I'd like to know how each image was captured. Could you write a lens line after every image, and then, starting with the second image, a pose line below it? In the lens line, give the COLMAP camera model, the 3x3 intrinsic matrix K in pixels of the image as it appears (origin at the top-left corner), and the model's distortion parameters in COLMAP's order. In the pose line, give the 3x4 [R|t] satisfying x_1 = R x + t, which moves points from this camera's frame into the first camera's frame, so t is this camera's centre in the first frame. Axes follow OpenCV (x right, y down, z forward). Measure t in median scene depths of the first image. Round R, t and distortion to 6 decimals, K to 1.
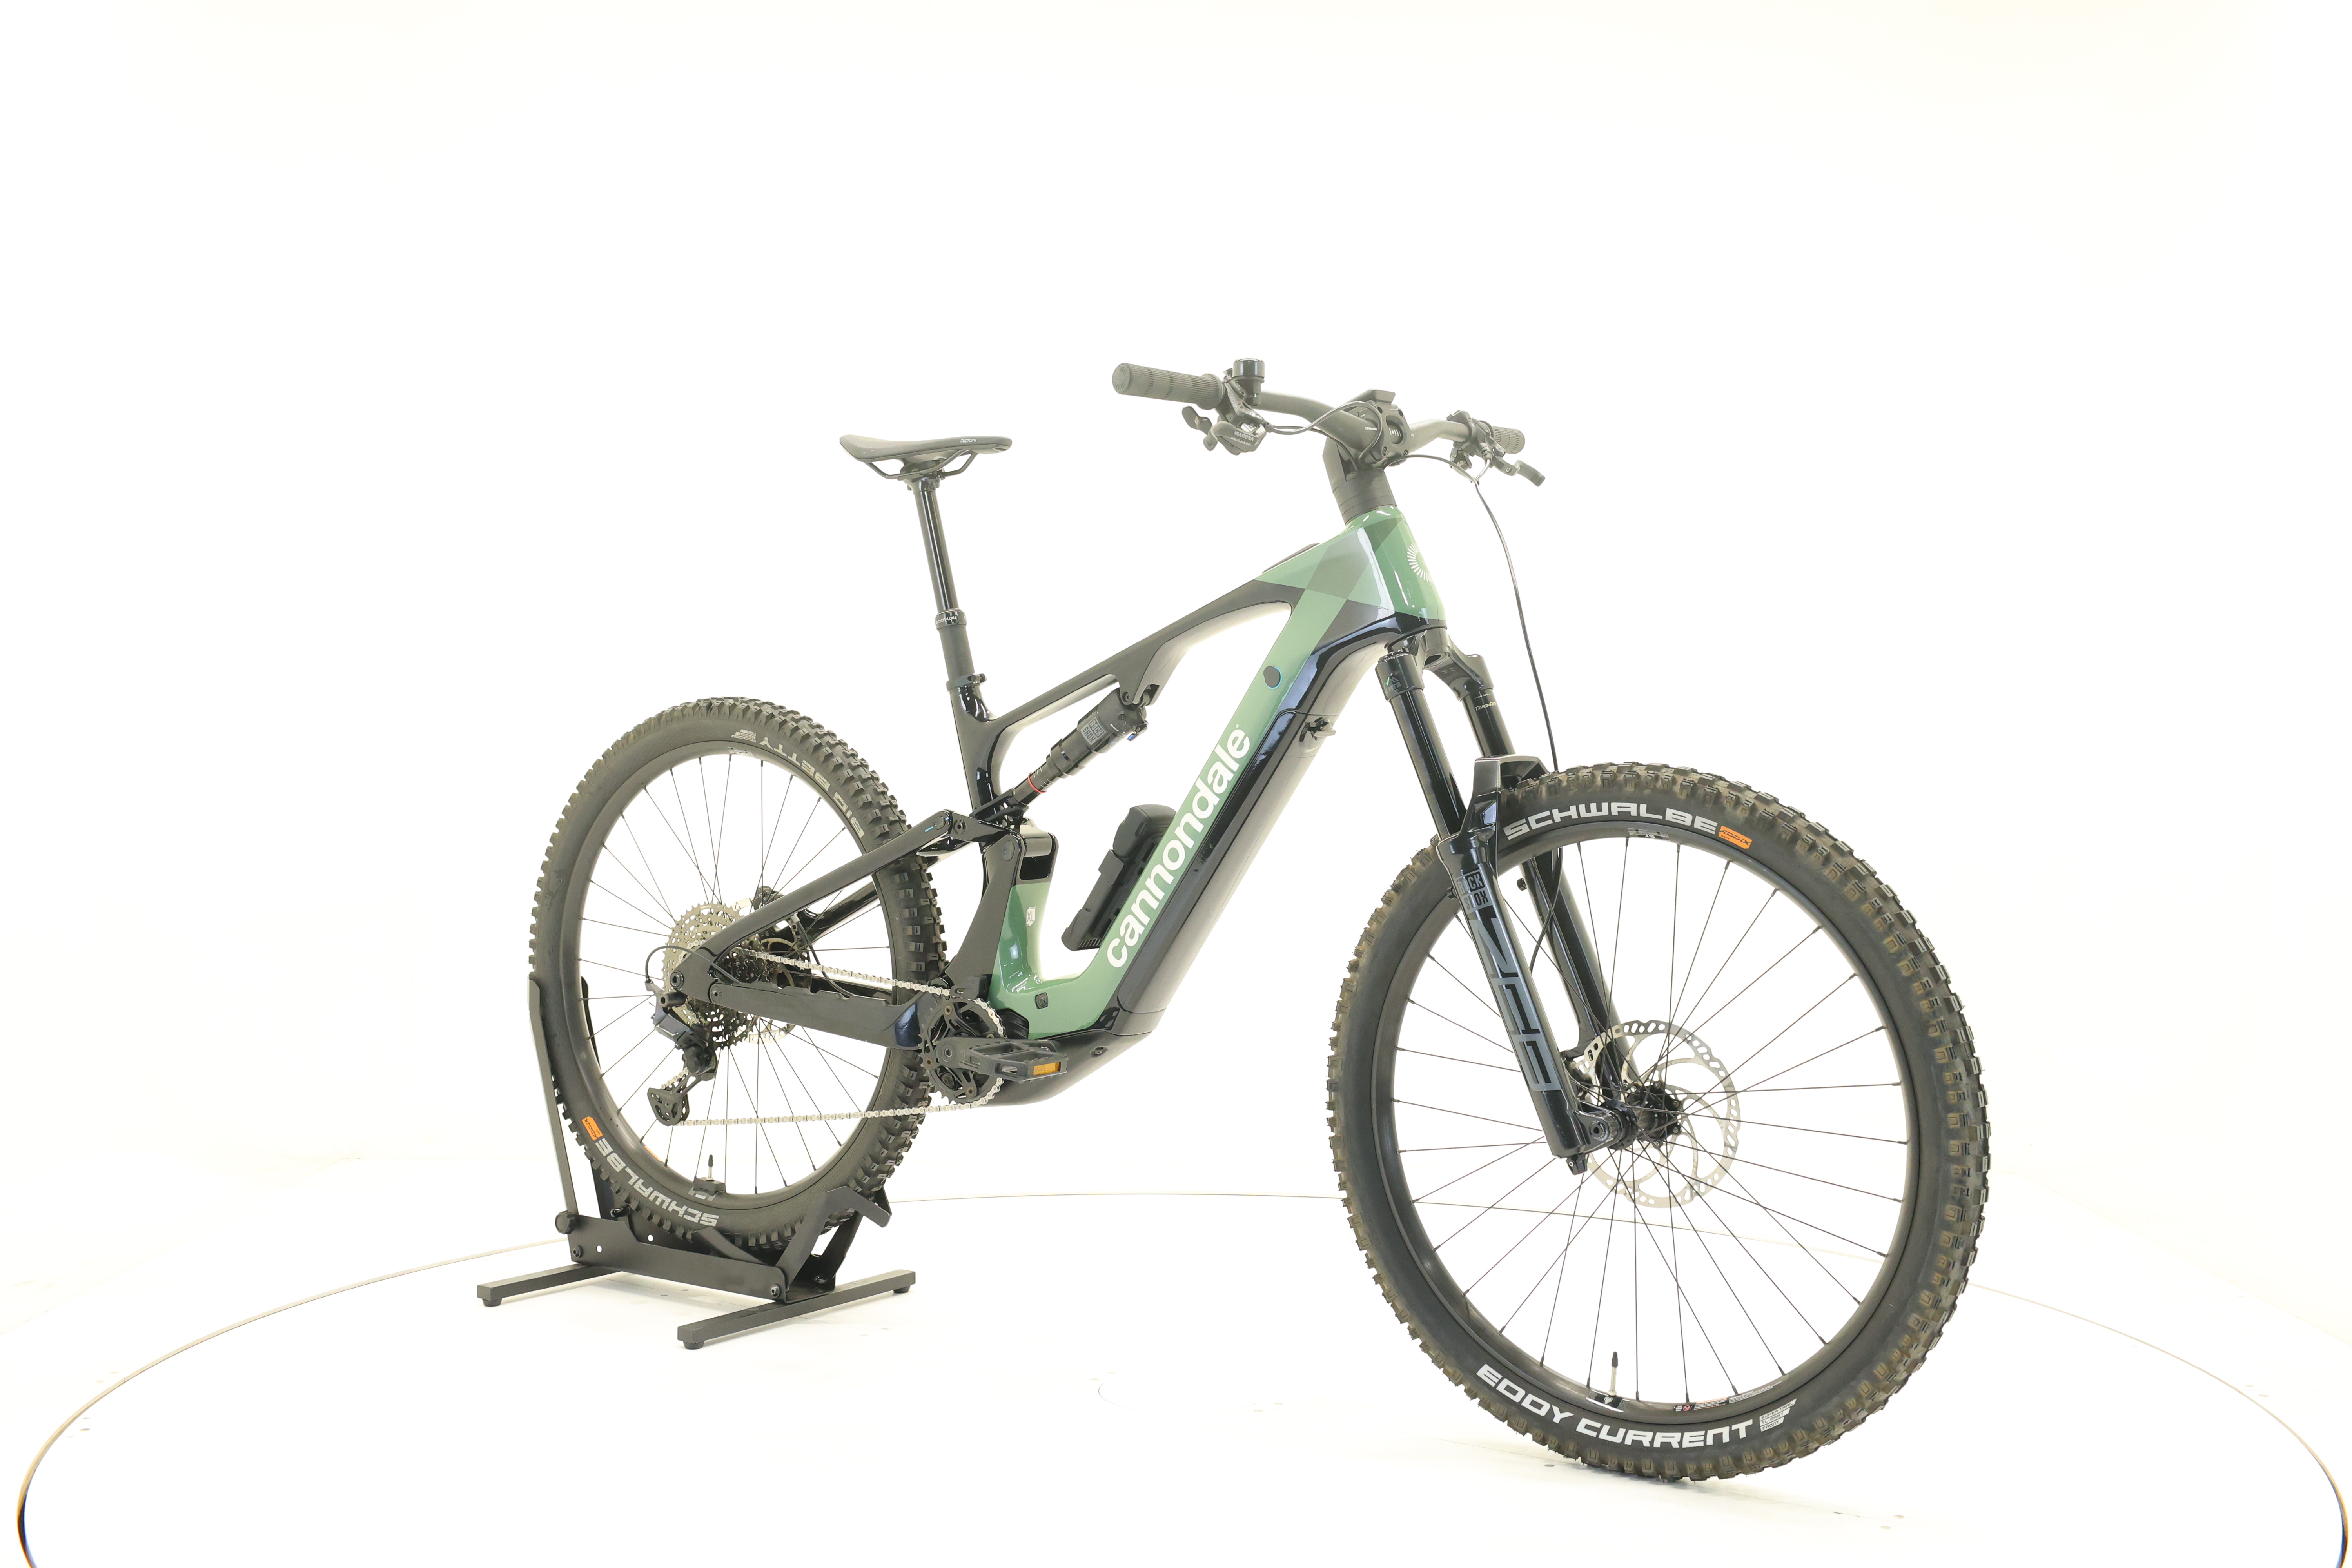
lens RADIAL K [[2449.1, 0, 1073.9], [0, 2449.1, 790.6], [0, 0, 1]] dist [0.105128, 0.006155]
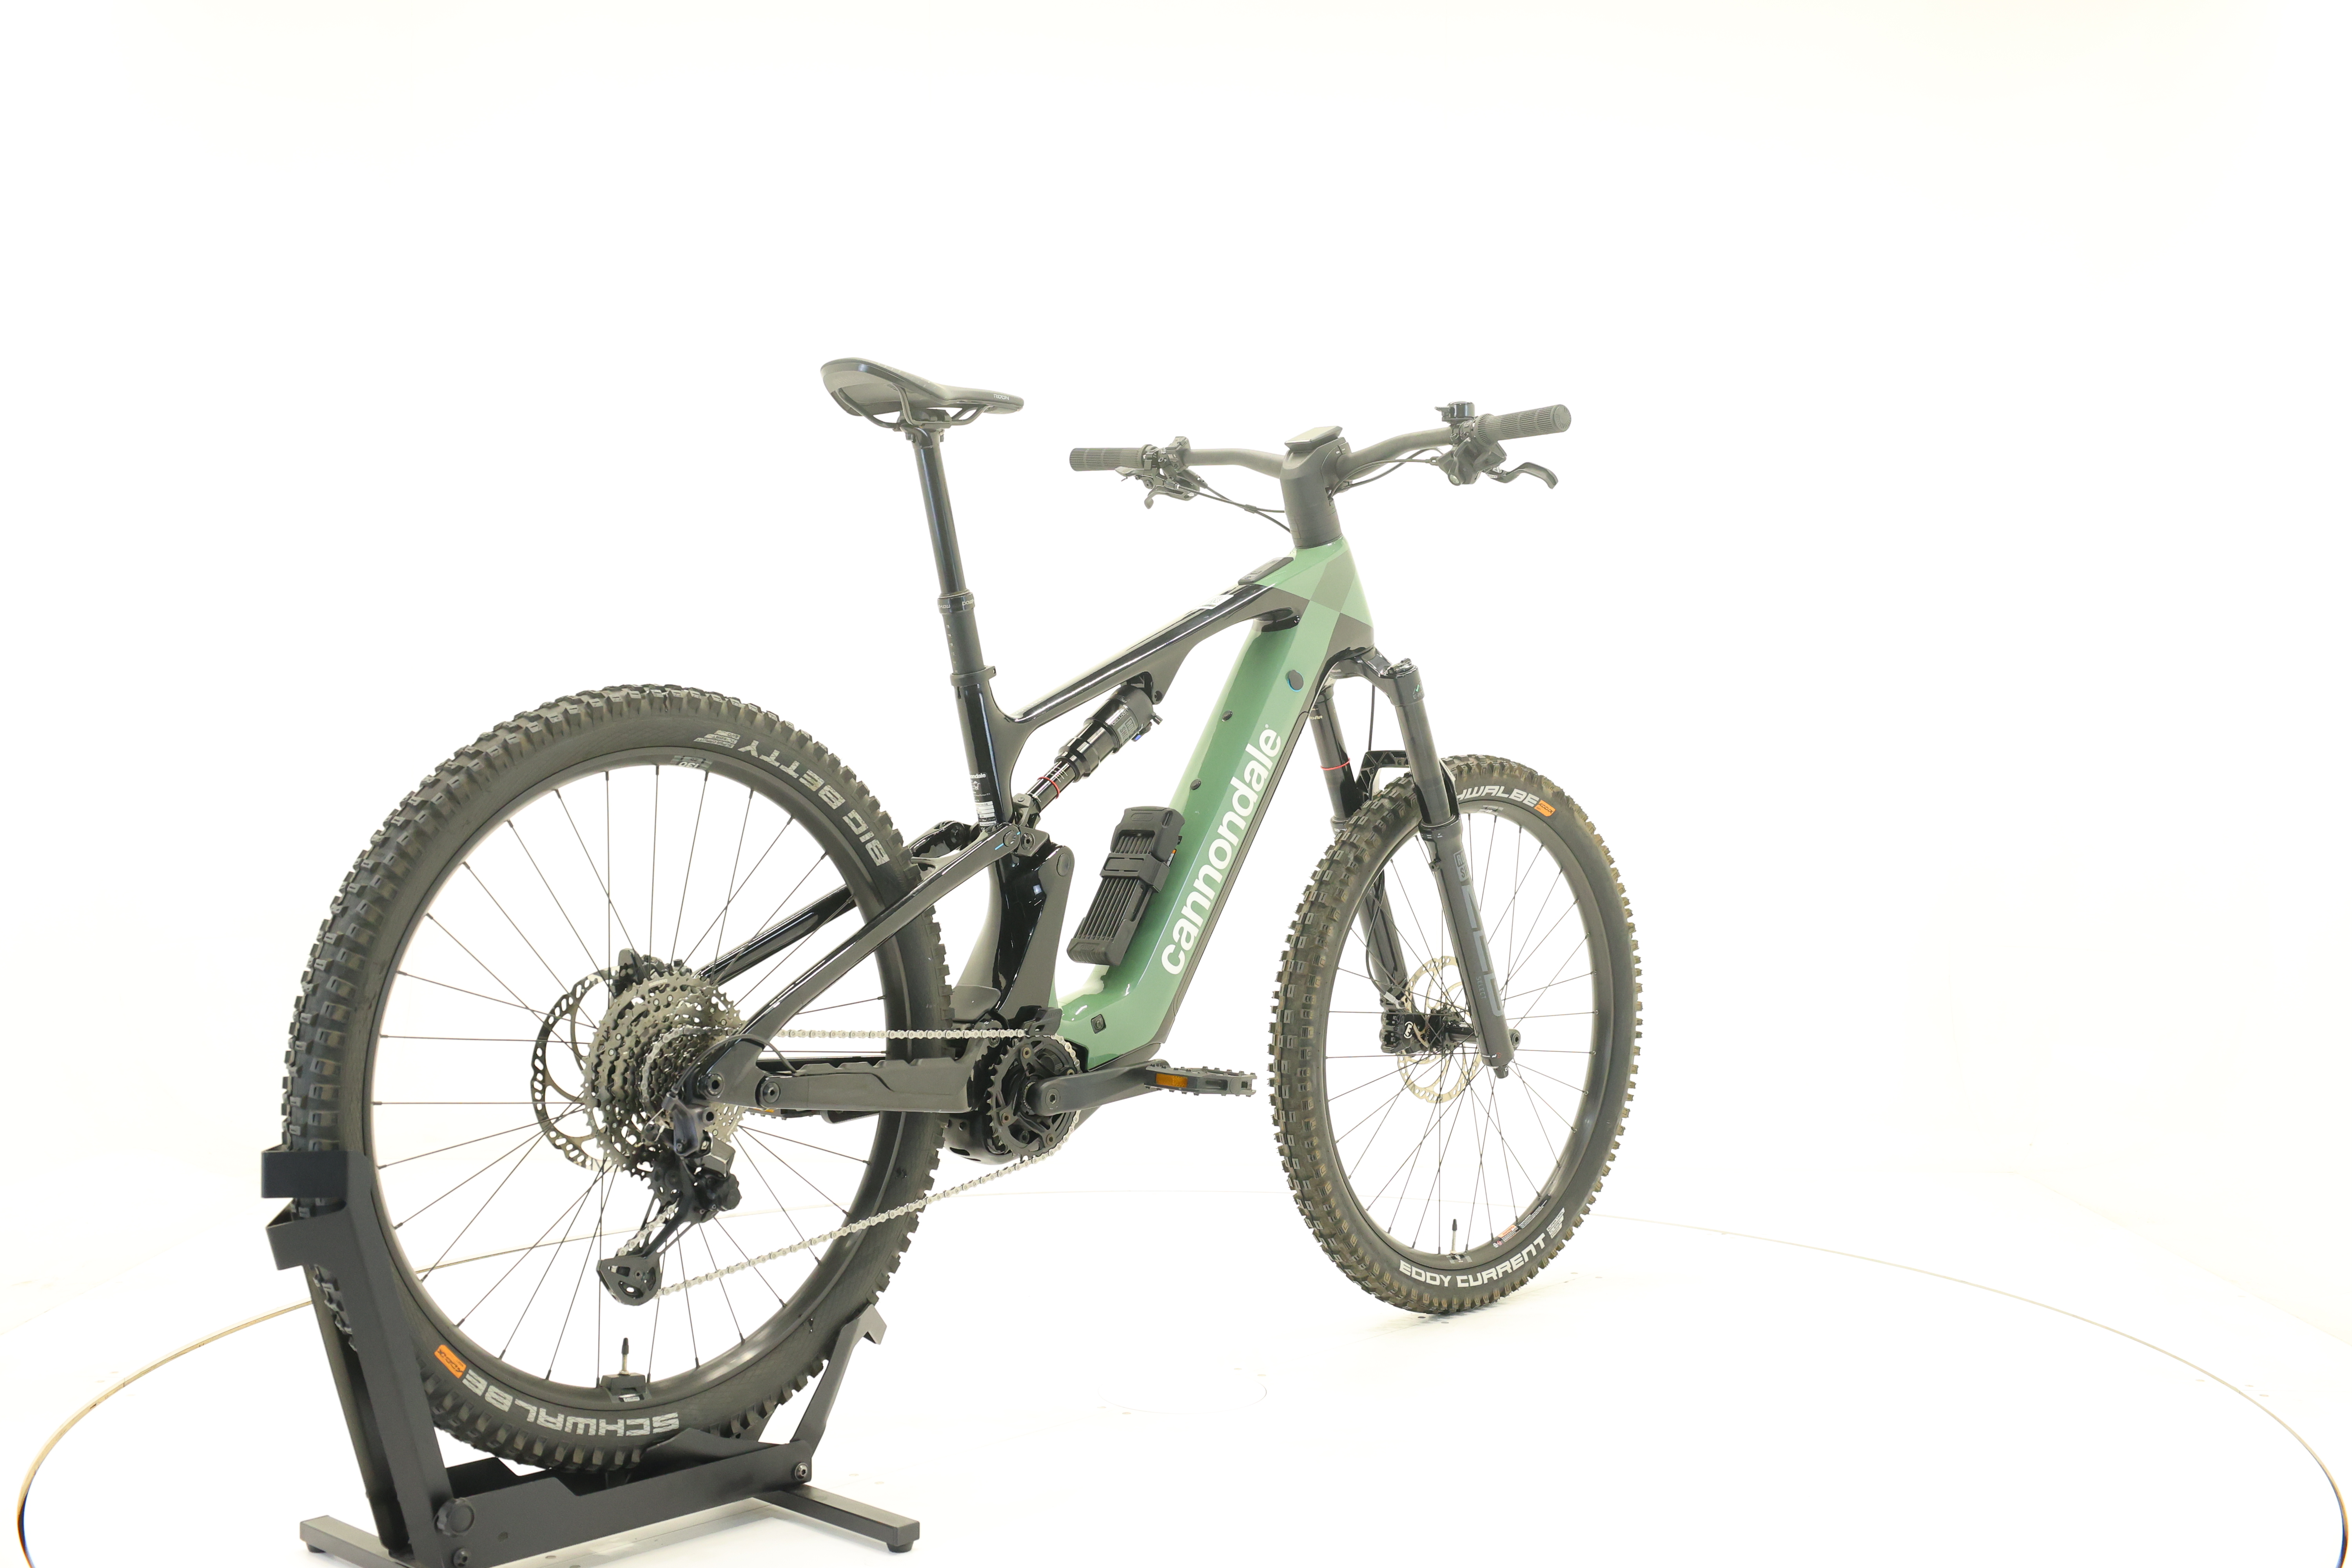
lens RADIAL K [[2449.1, 0, 1073.9], [0, 2449.1, 790.6], [0, 0, 1]] dist [0.105128, 0.006155]
pose [[0.169103, -0.025343, 0.985273, -0.894935], [0.025471, 0.999448, 0.021336, -0.021266], [-0.985269, 0.021488, 0.169655, 0.825175]]
